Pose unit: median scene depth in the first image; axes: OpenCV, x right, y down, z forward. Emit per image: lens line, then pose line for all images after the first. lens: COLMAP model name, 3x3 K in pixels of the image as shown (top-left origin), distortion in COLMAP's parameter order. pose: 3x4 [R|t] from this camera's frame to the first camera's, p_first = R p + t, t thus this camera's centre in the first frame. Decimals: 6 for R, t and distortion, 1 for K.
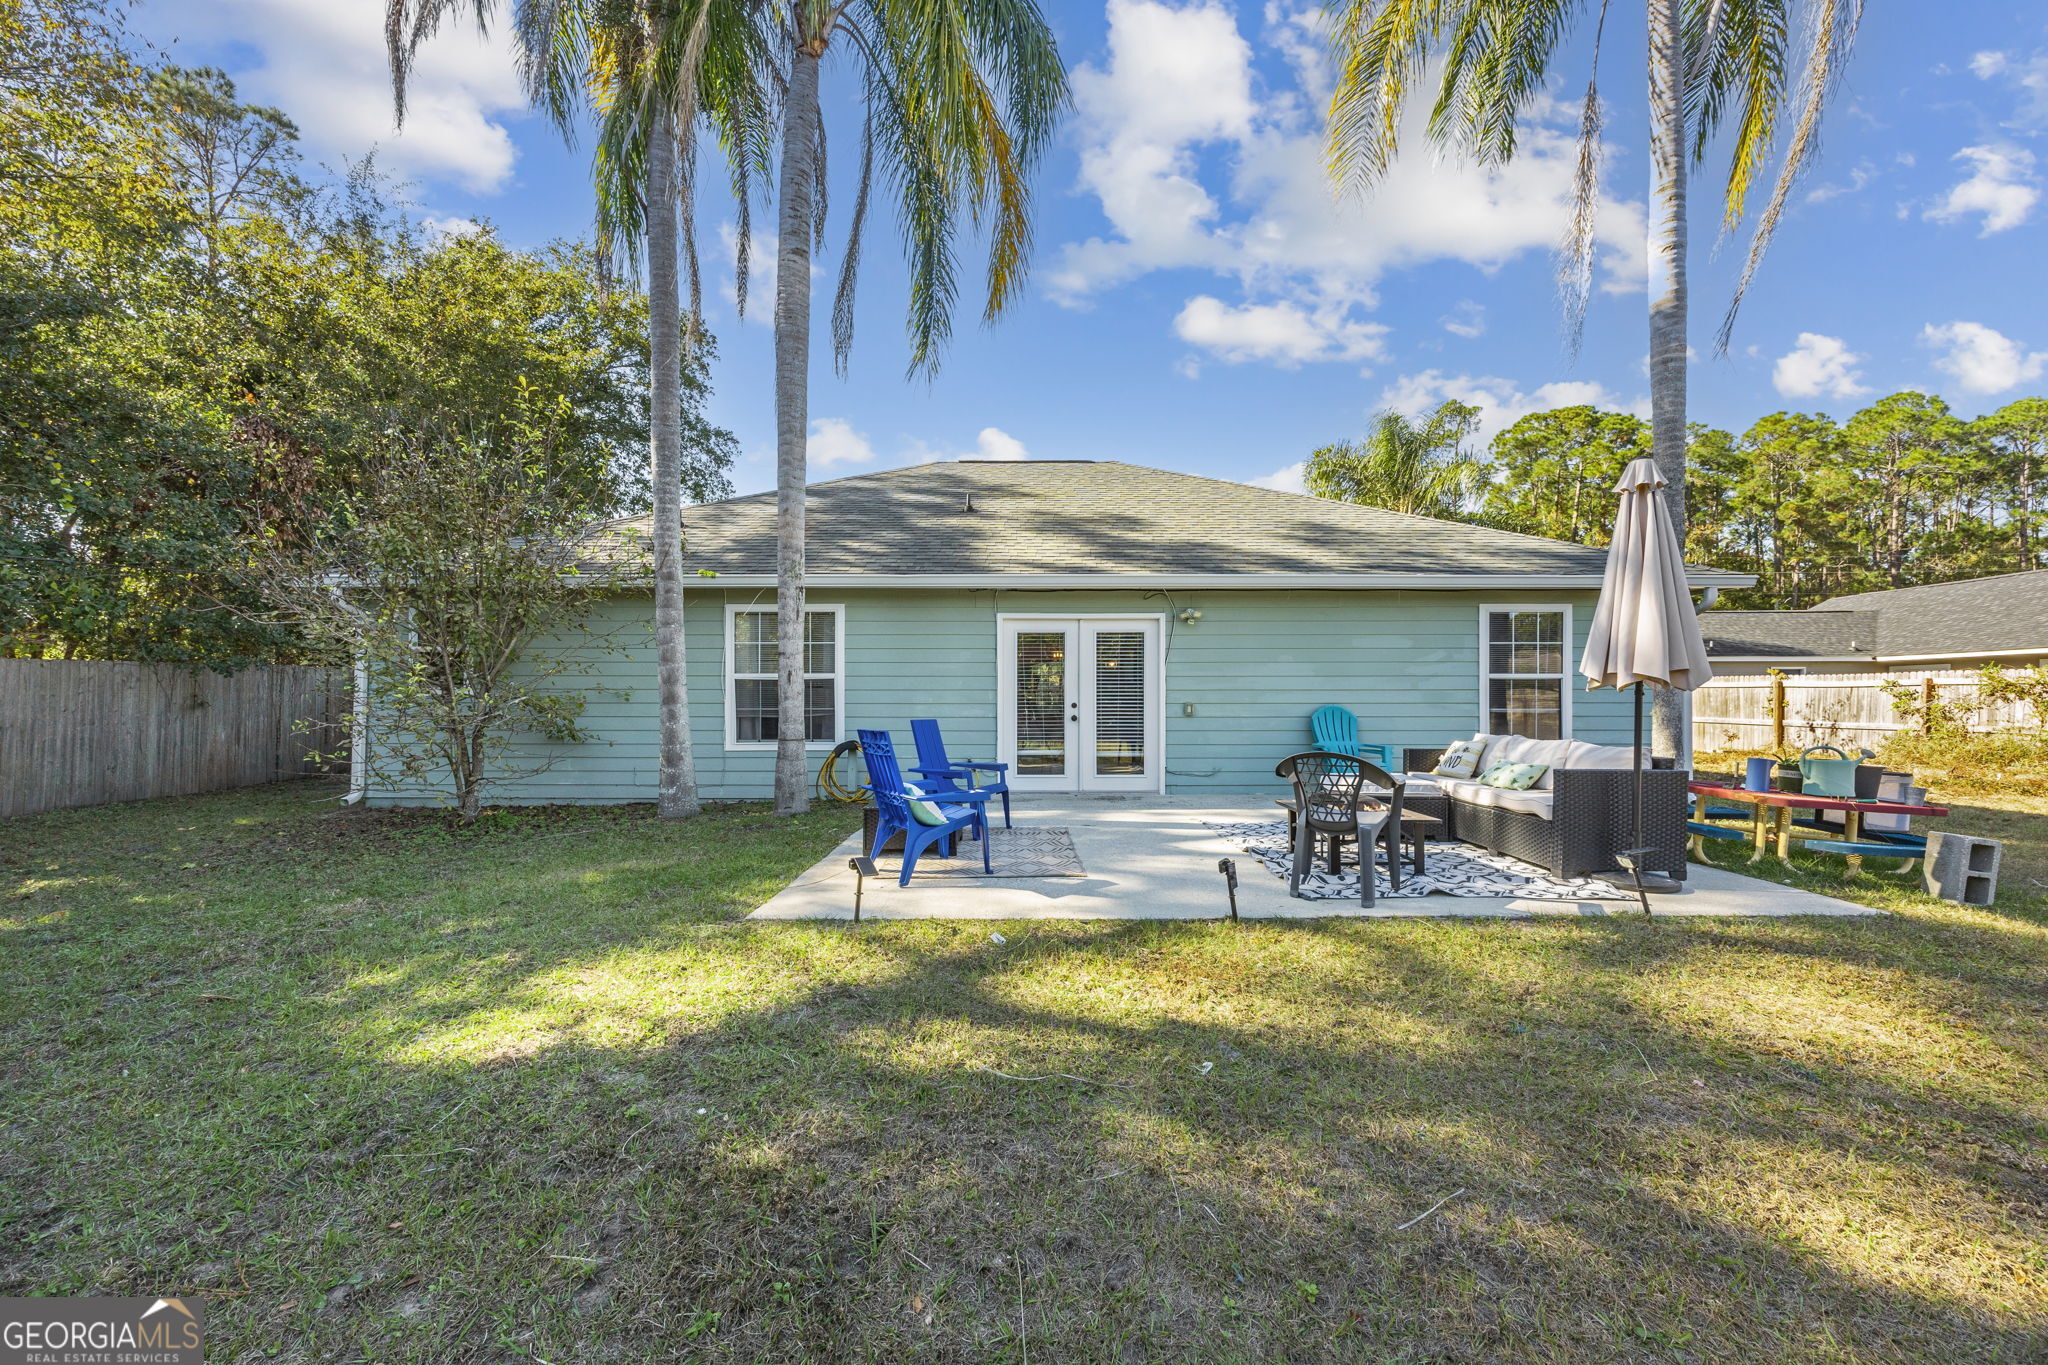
lens RADIAL K [[788.4, 0, 1021.9], [0, 788.4, 701.5], [0, 0, 1]] dist [0.000787, -0.000515]
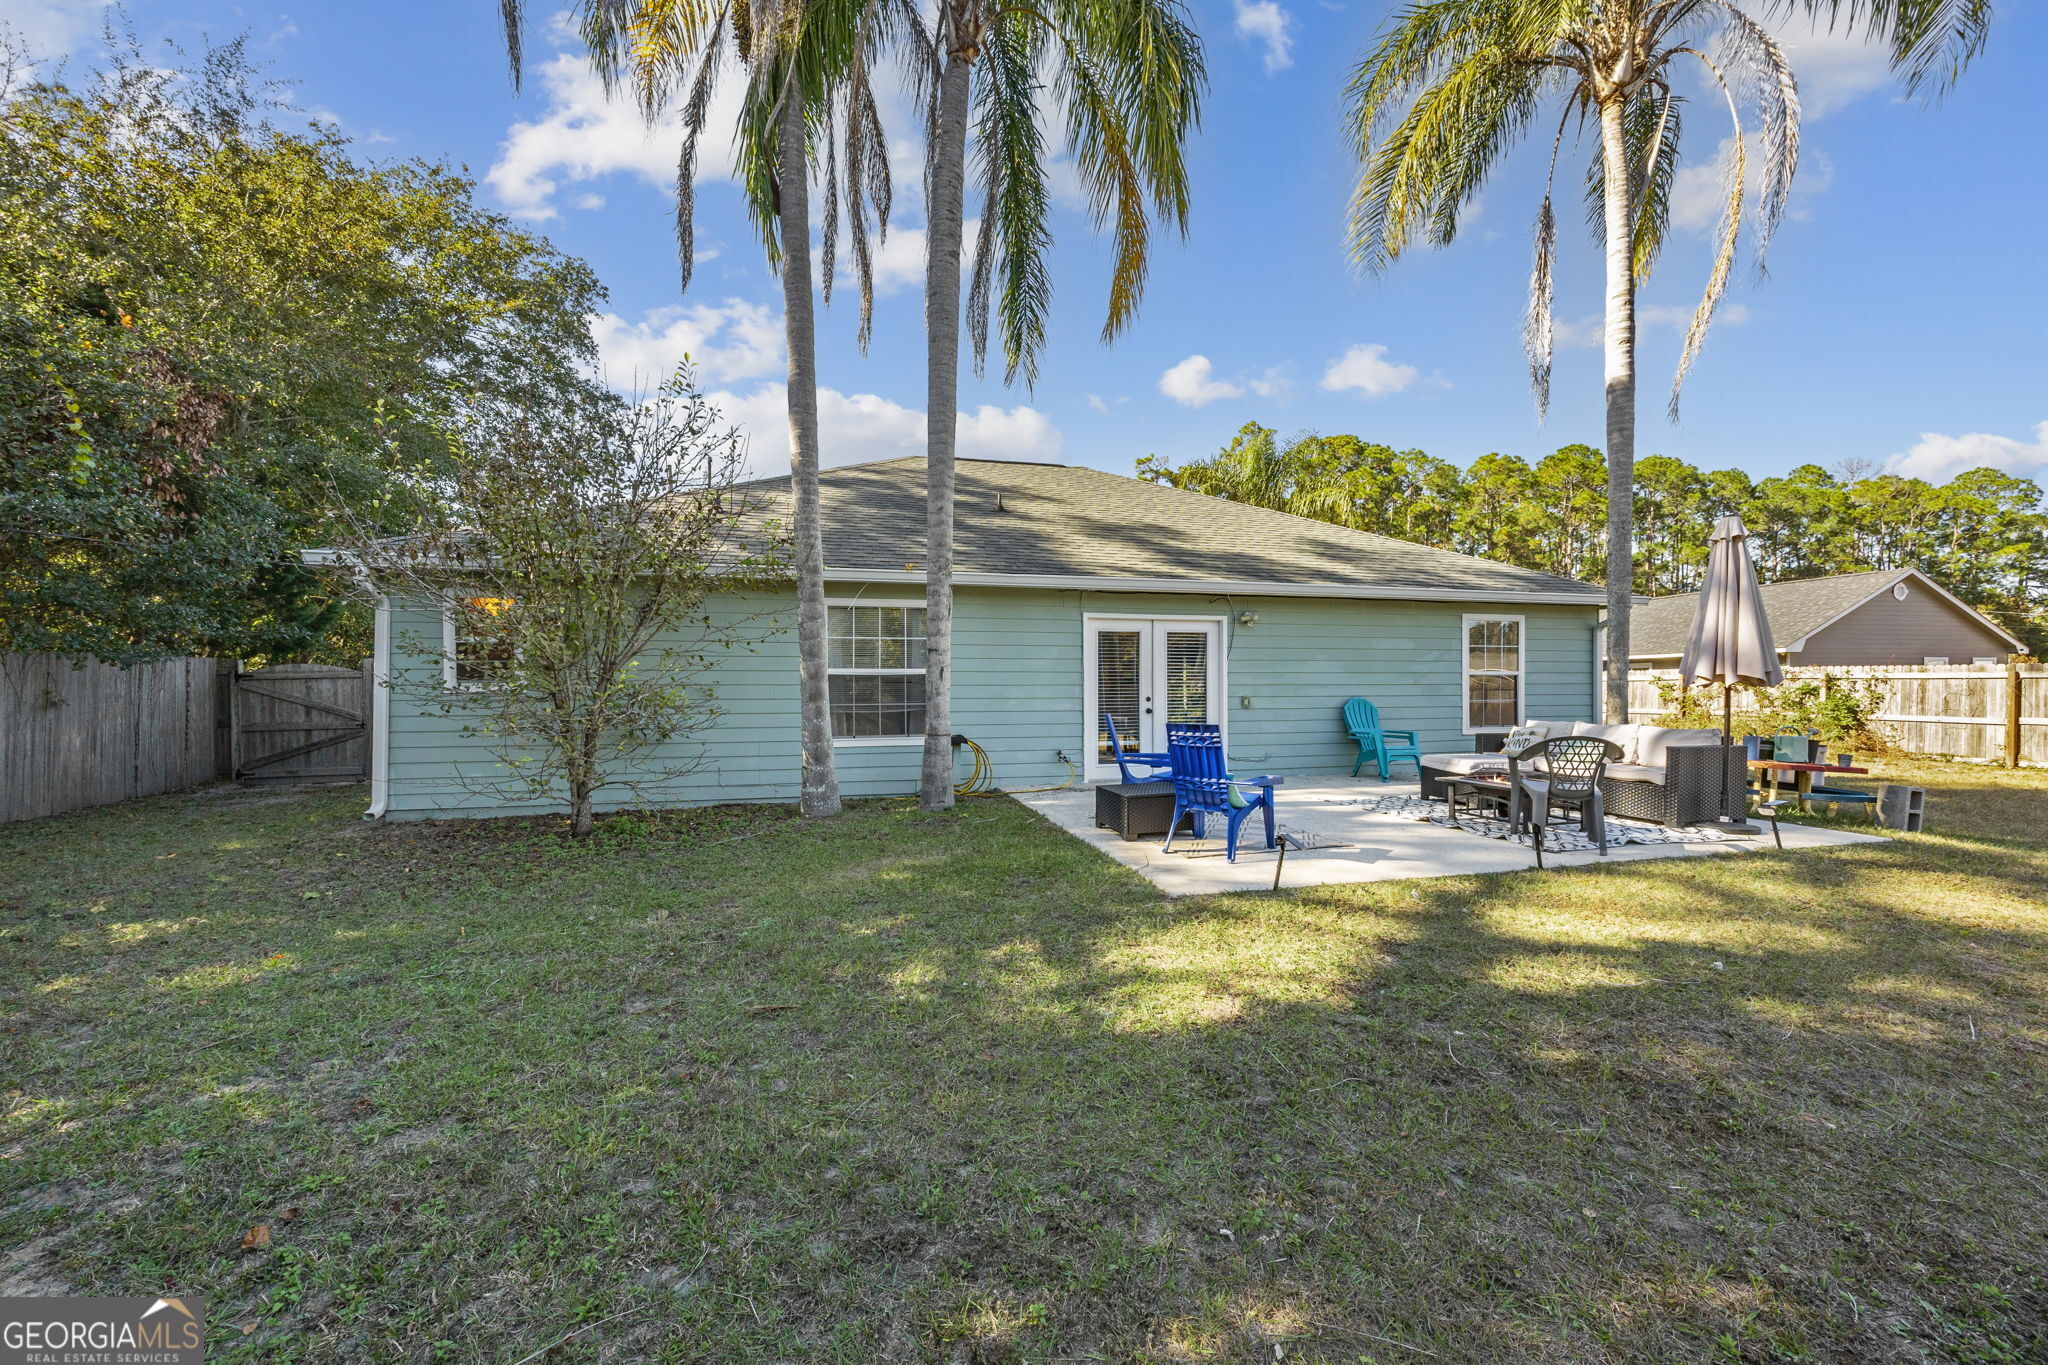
lens RADIAL K [[788.4, 0, 1024.0], [0, 788.4, 700.5], [0, 0, 1]] dist [0.000787, -0.000515]
pose [[0.969256, -0.005823, 0.245987, -0.366614], [0.003684, 0.999951, 0.009155, -0.003908], [-0.246029, -0.007967, 0.969230, -0.009230]]
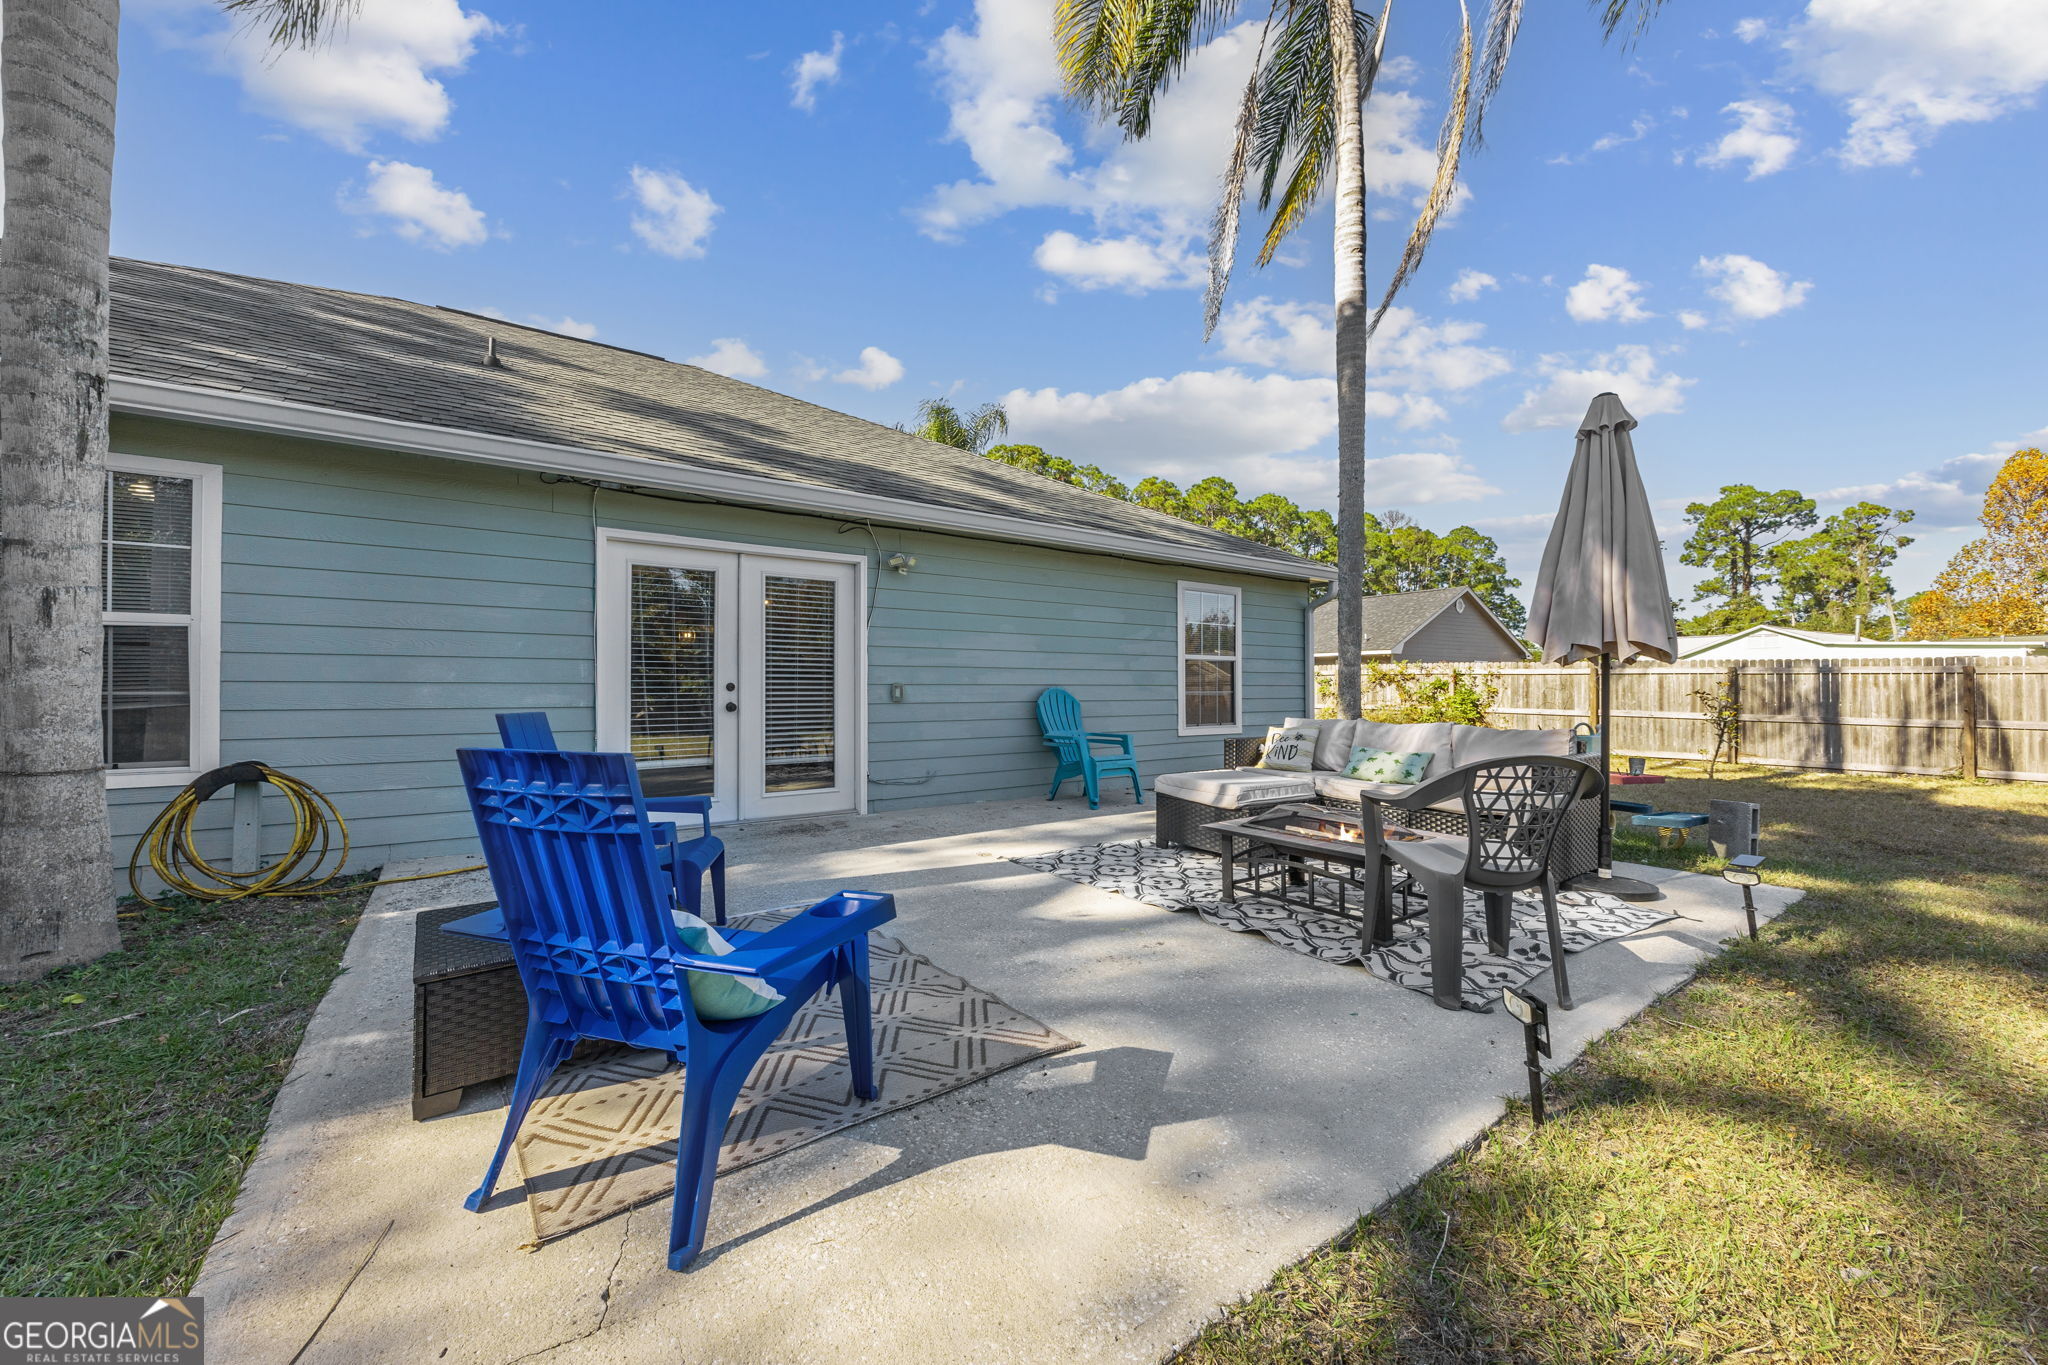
lens RADIAL K [[788.4, 0, 1029.6], [0, 788.4, 675.9], [0, 0, 1]] dist [0.000787, -0.000515]
pose [[0.805653, 0.010406, 0.592297, -0.116229], [0.000654, 0.999829, -0.018456, 0.007792], [-0.592388, 0.015256, 0.805509, 0.344655]]
